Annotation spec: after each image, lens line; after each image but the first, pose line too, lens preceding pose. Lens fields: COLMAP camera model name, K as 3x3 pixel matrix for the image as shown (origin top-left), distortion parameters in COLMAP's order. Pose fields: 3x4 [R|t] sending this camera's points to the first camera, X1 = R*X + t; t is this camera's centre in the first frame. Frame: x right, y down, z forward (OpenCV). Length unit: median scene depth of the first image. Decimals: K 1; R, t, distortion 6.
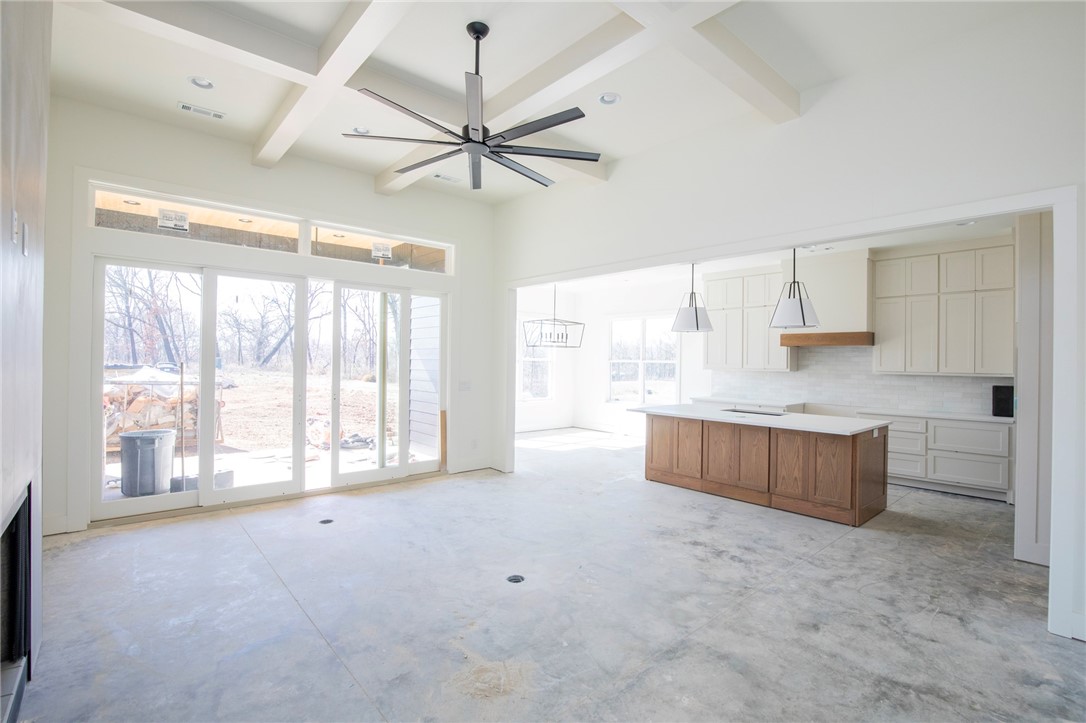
lens RADIAL K [[504.1, 0, 537.8], [0, 504.1, 363.6], [0, 0, 1]] dist [-0.033345, 0.006882]
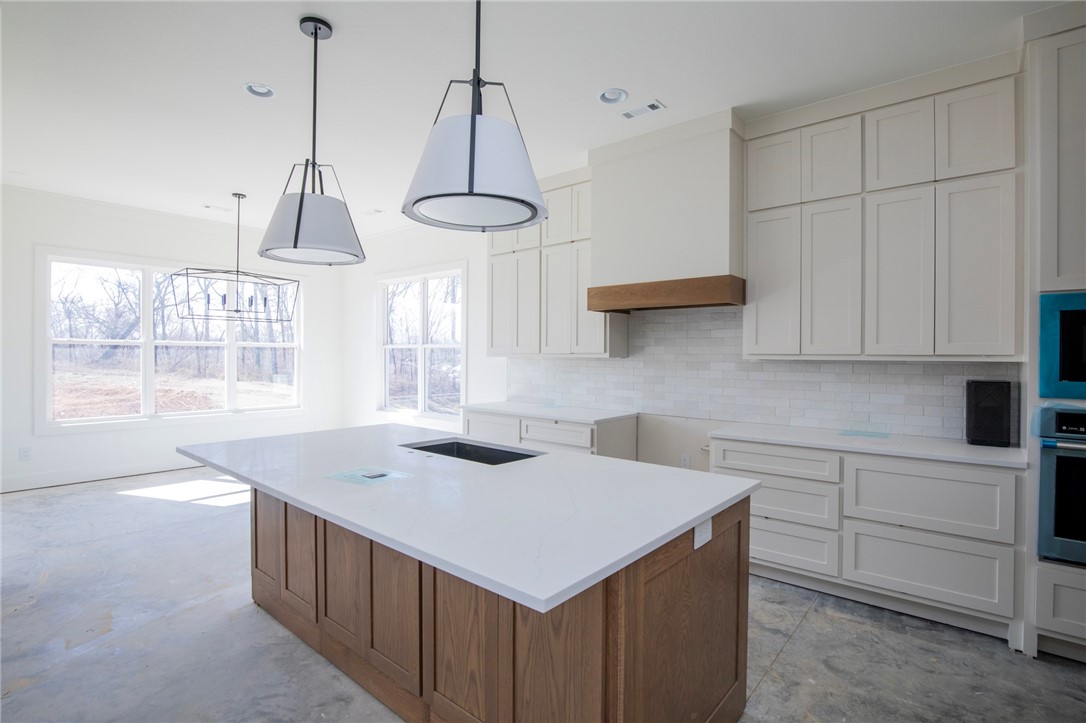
lens RADIAL K [[504.1, 0, 542.5], [0, 504.1, 363.7], [0, 0, 1]] dist [-0.033345, 0.006882]
pose [[0.988965, -0.004213, 0.148091, 0.402933], [0.003178, 0.999969, 0.007224, 0.021204], [-0.148117, -0.006673, 0.988947, 0.531696]]
